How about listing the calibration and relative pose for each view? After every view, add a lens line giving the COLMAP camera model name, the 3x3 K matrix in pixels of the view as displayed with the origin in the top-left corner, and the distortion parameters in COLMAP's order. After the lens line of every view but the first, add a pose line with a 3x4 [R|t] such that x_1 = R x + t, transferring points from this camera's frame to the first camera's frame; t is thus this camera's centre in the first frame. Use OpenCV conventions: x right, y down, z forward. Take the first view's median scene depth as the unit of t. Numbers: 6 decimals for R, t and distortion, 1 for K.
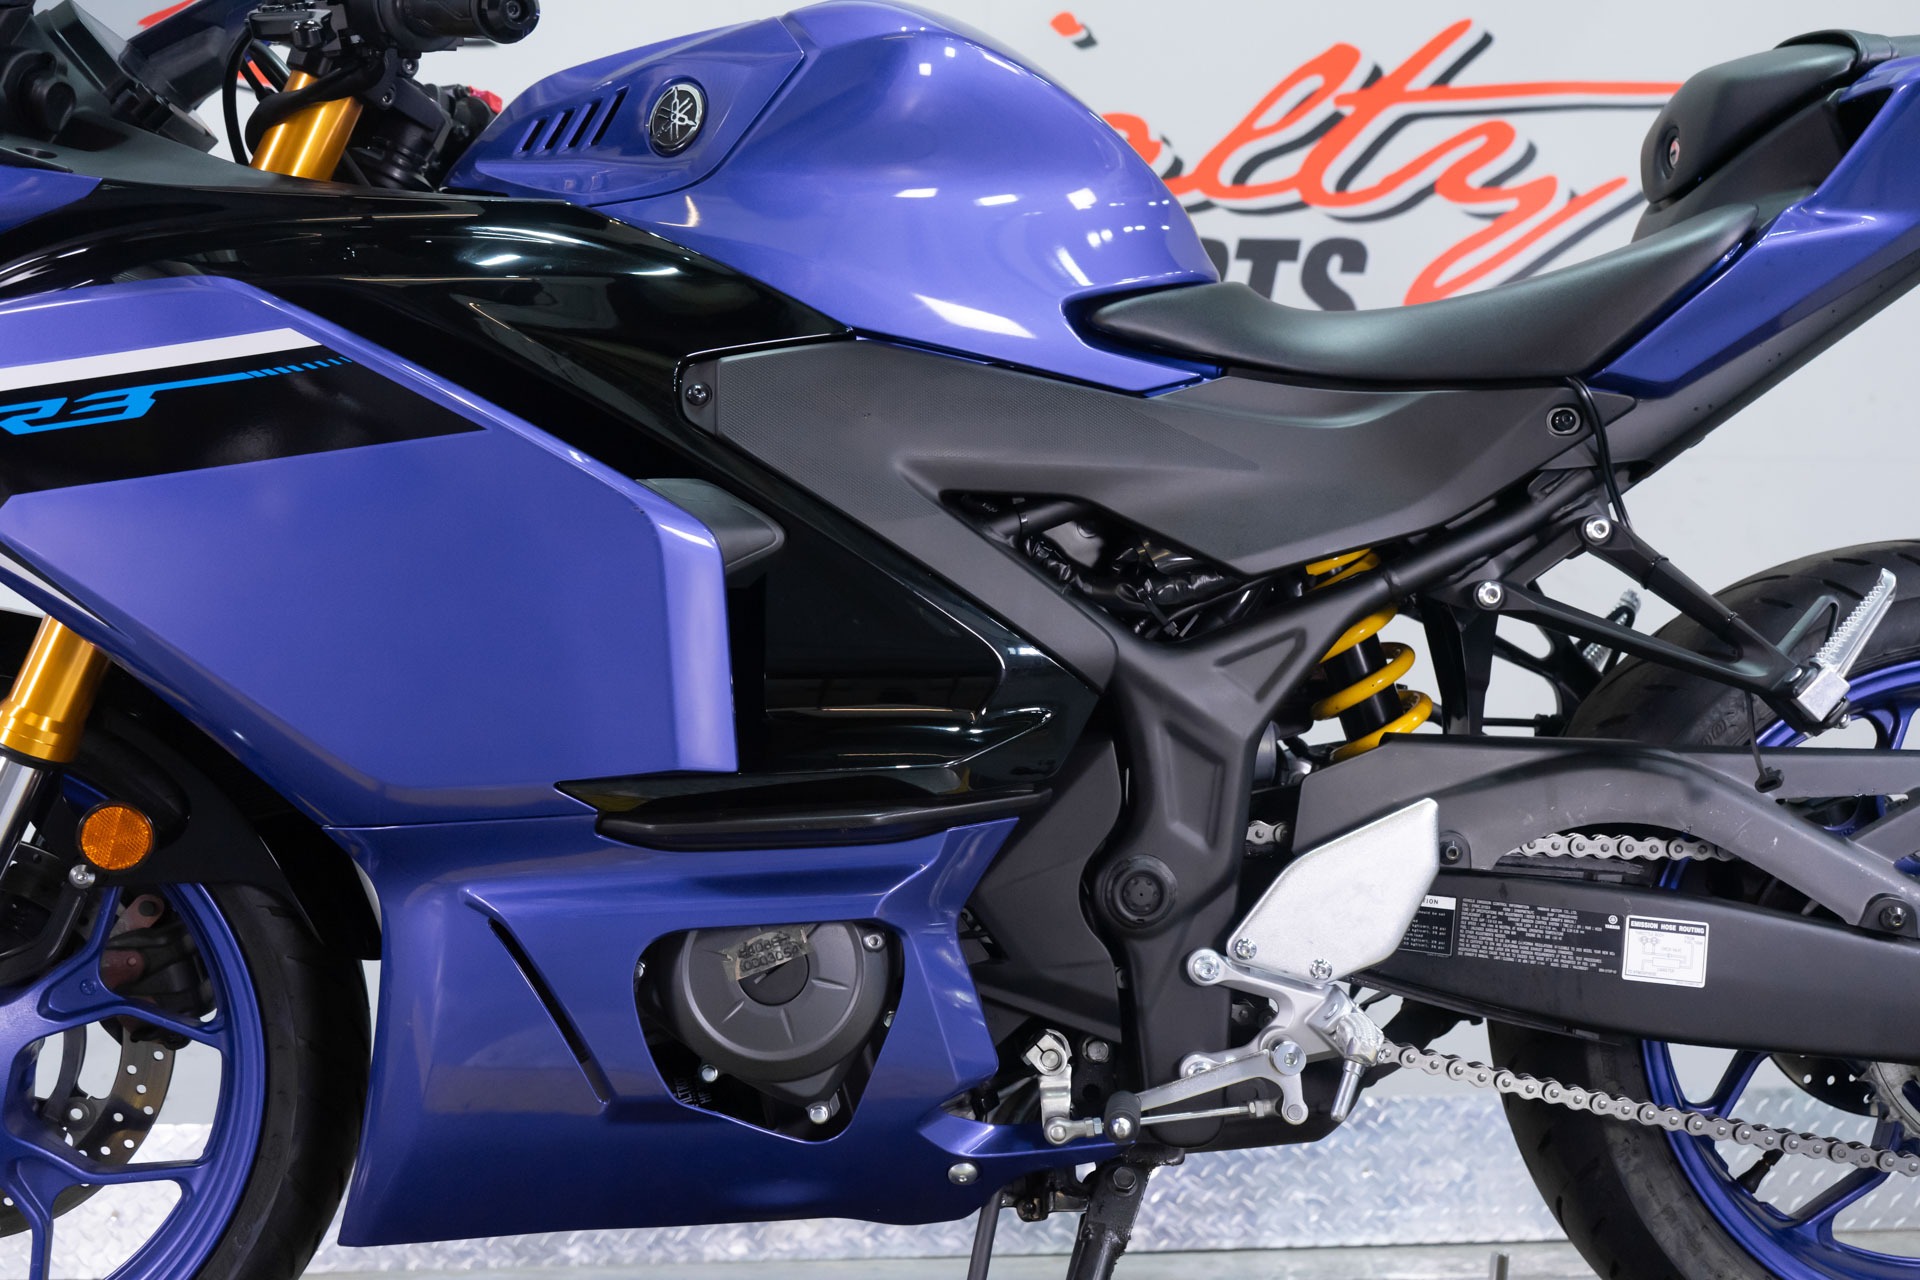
lens RADIAL K [[1992.4, 0, 966.6], [0, 1992.4, 616.0], [0, 0, 1]] dist [0.013551, 0.000000]
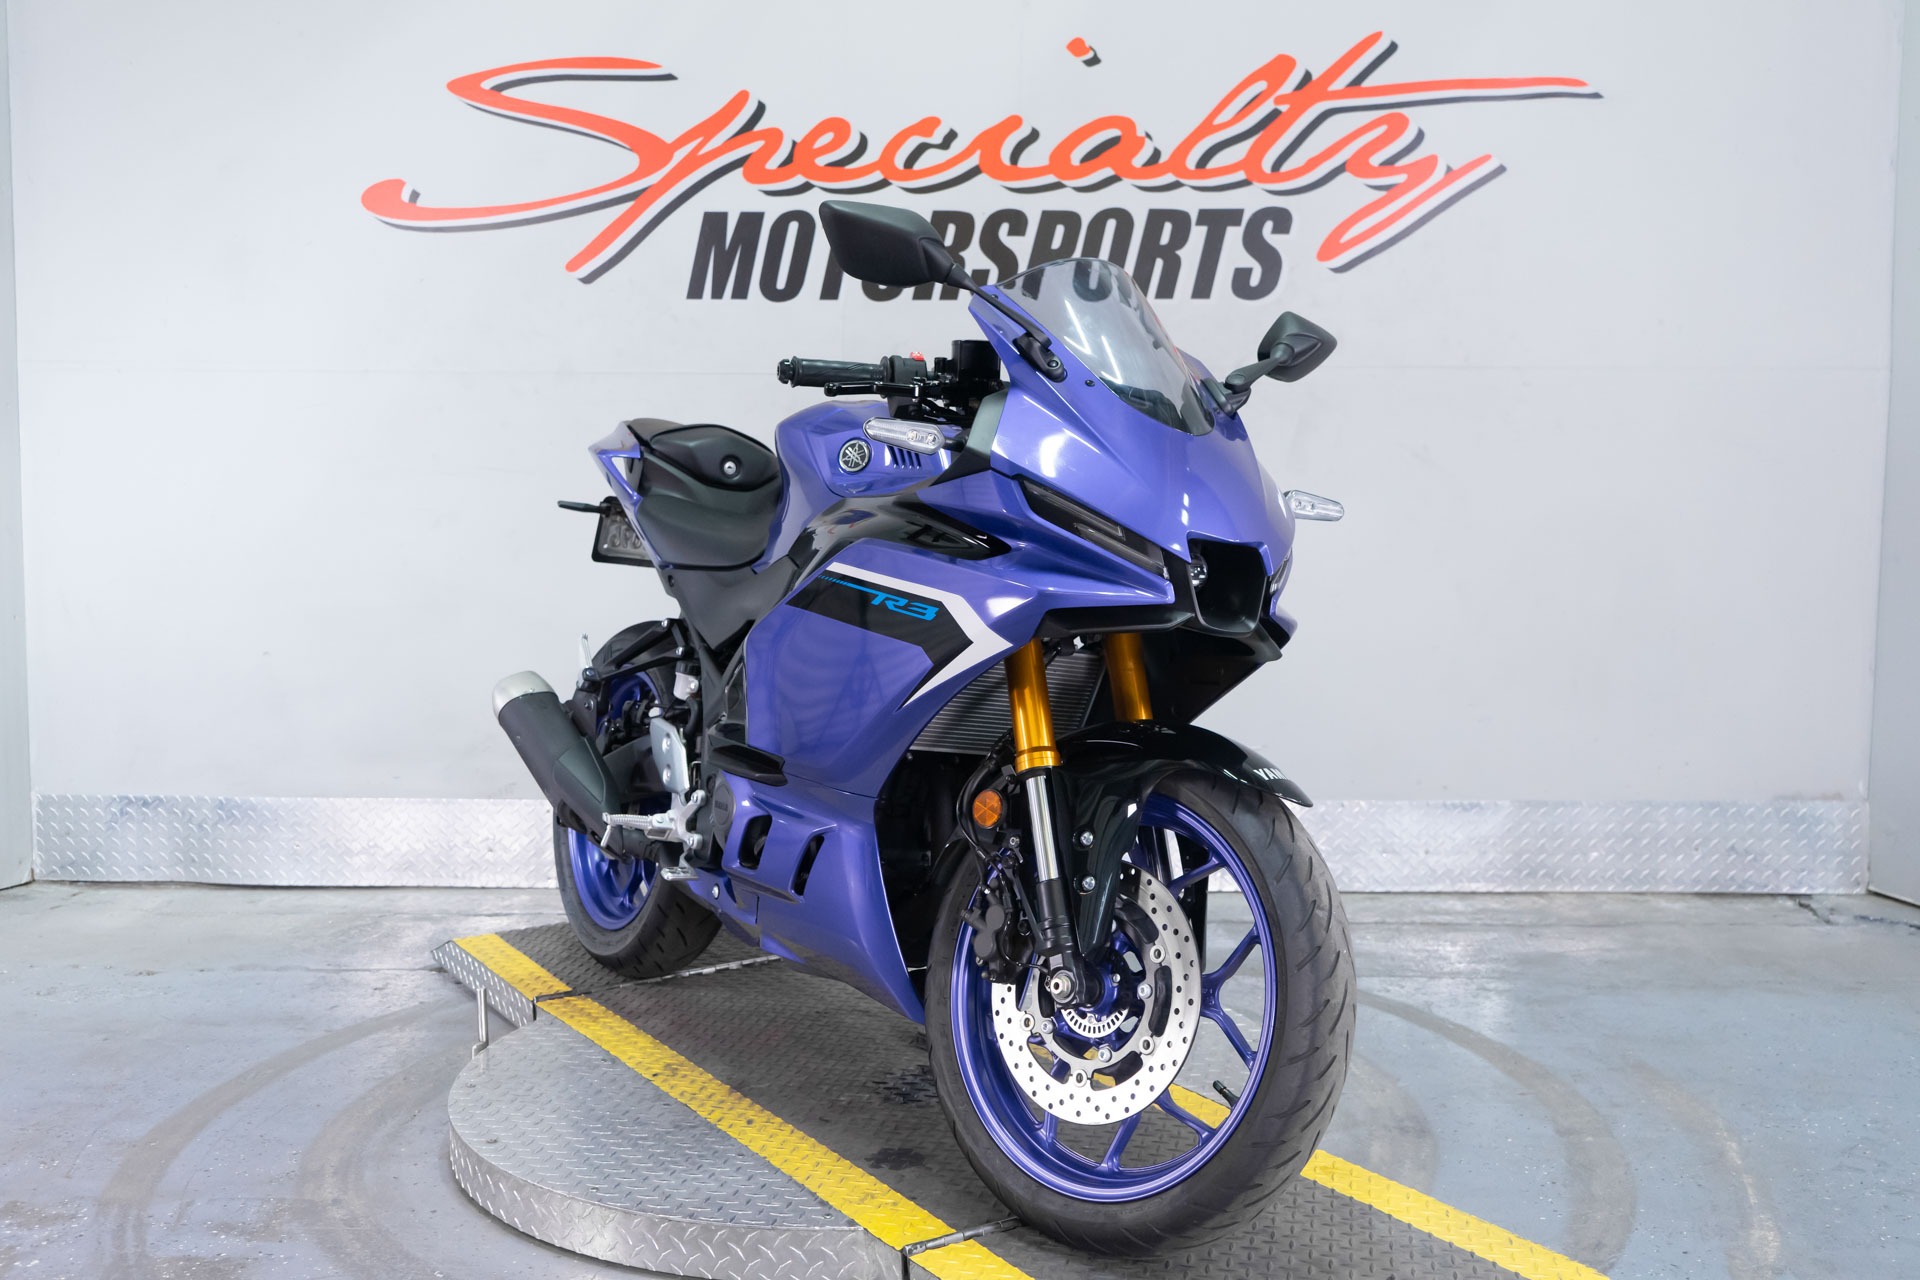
lens RADIAL K [[1992.4, 0, 956.4], [0, 1992.4, 646.8], [0, 0, 1]] dist [0.013551, 0.000000]
pose [[0.990785, 0.018923, -0.134118, 0.399171], [0.016334, 0.966273, 0.257003, -0.631497], [0.134458, -0.256825, 0.957059, -1.097060]]
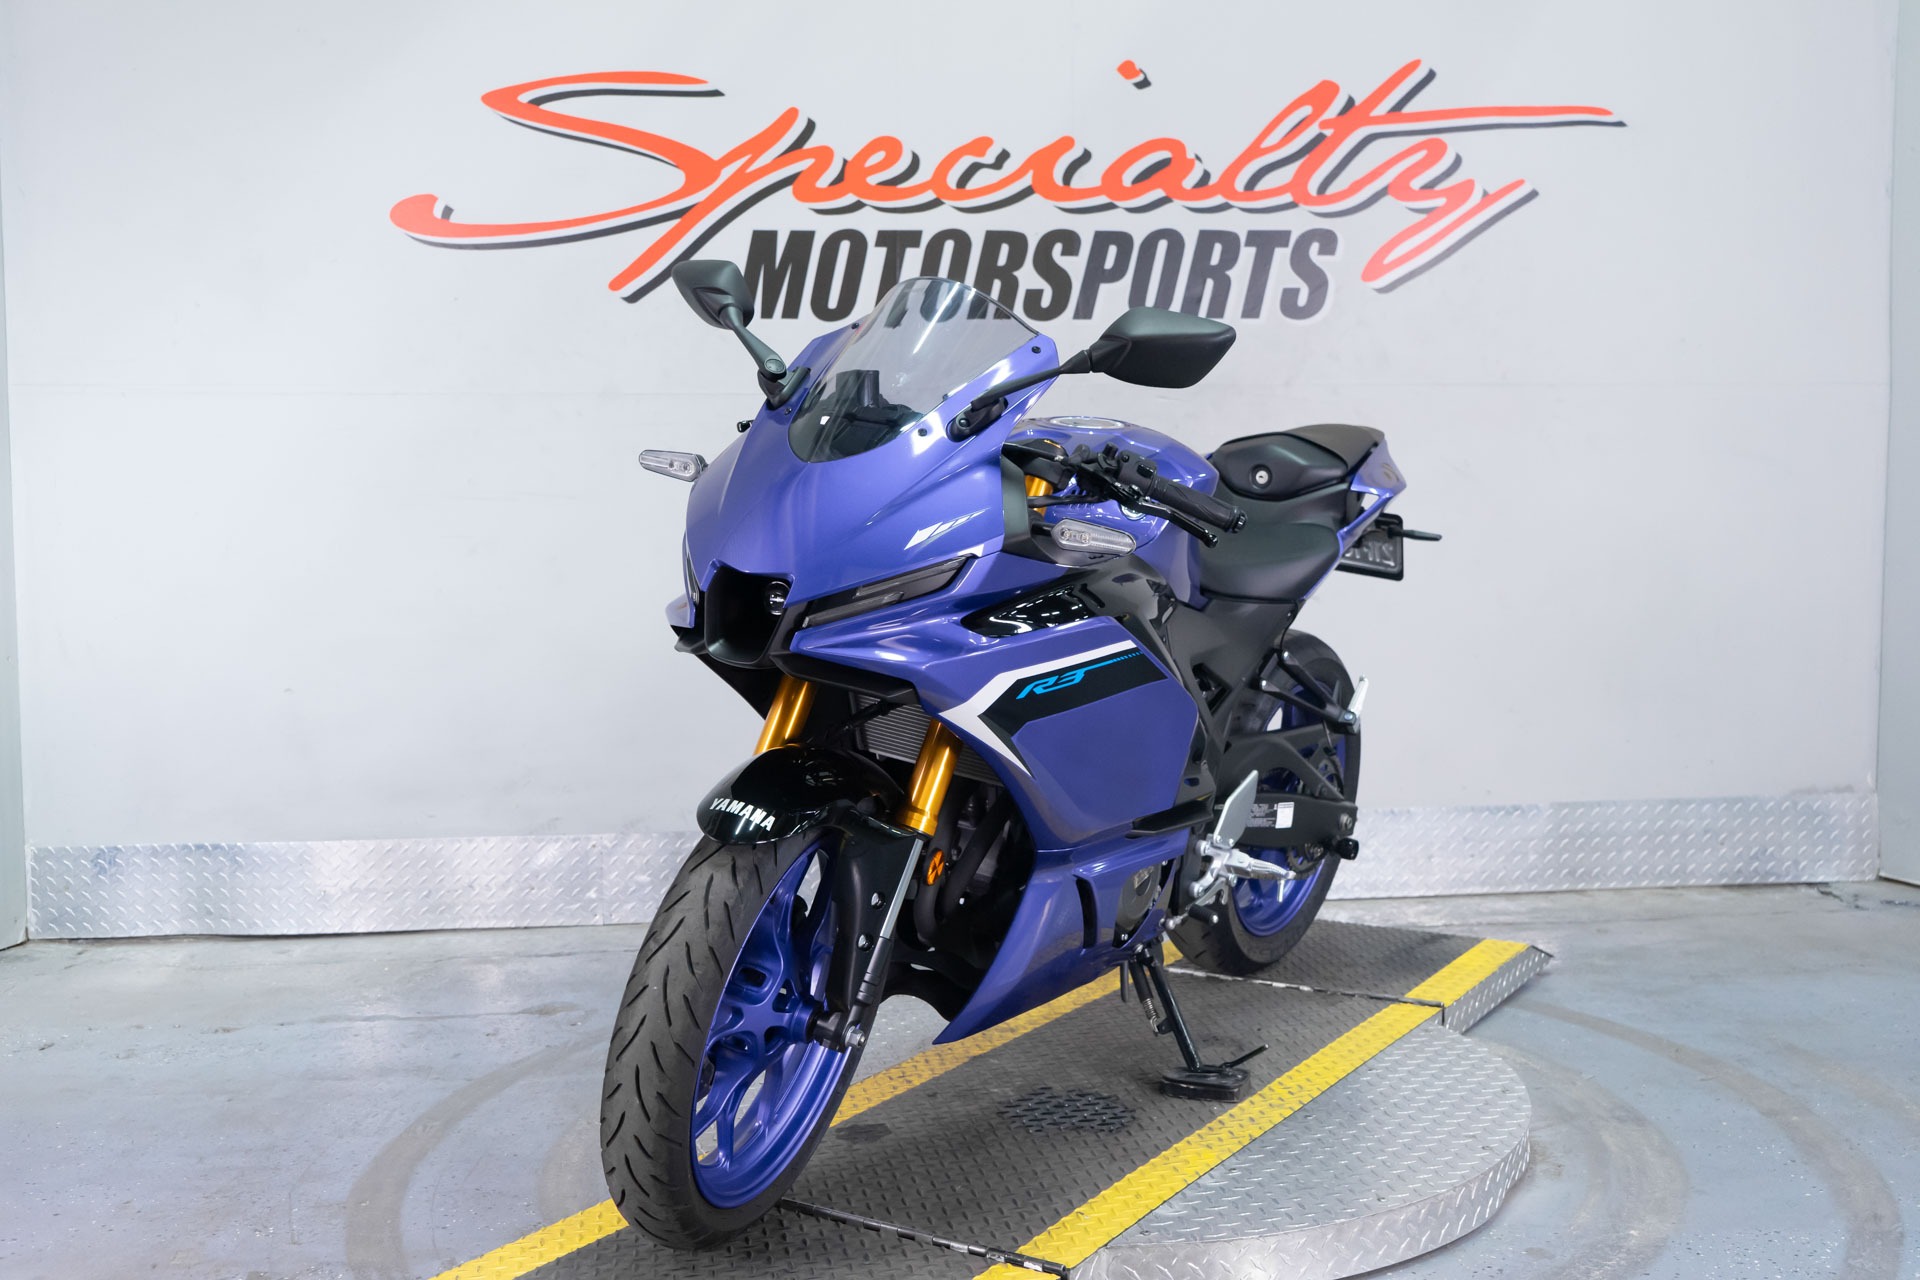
lens RADIAL K [[1992.4, 0, 967.4], [0, 1992.4, 650.1], [0, 0, 1]] dist [0.013551, 0.000000]
pose [[0.999990, -0.004361, -0.000711, -0.158718], [0.004402, 0.968913, 0.247361, -0.624105], [-0.000390, -0.247361, 0.968923, -1.125746]]
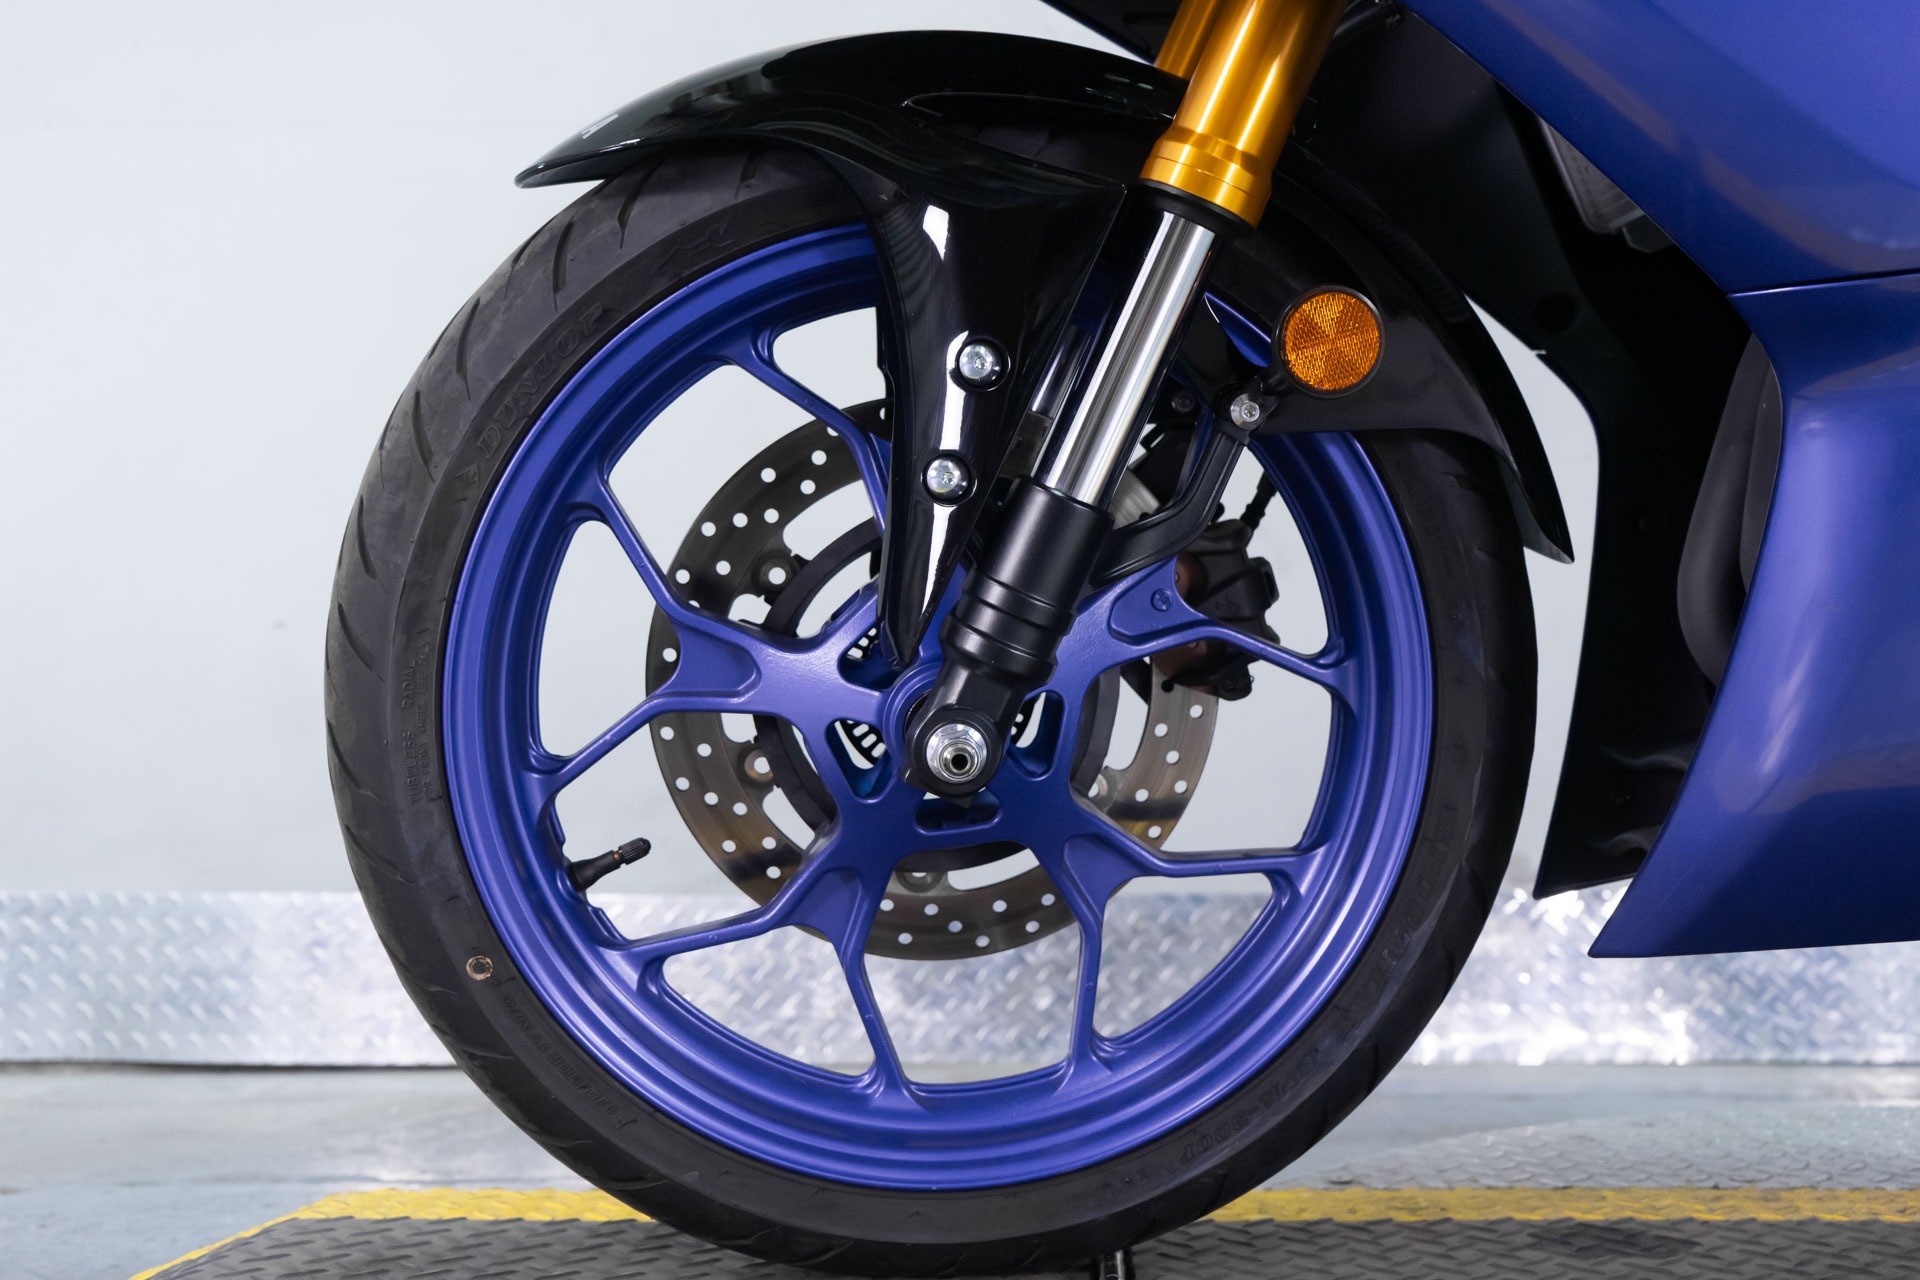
lens RADIAL K [[1992.4, 0, 976.6], [0, 1992.4, 636.3], [0, 0, 1]] dist [0.013551, 0.000000]
pose [[0.996000, 0.009588, -0.088839, -0.482923], [-0.002749, 0.997044, 0.076779, 0.159056], [0.089313, -0.076228, 0.993082, 0.323219]]
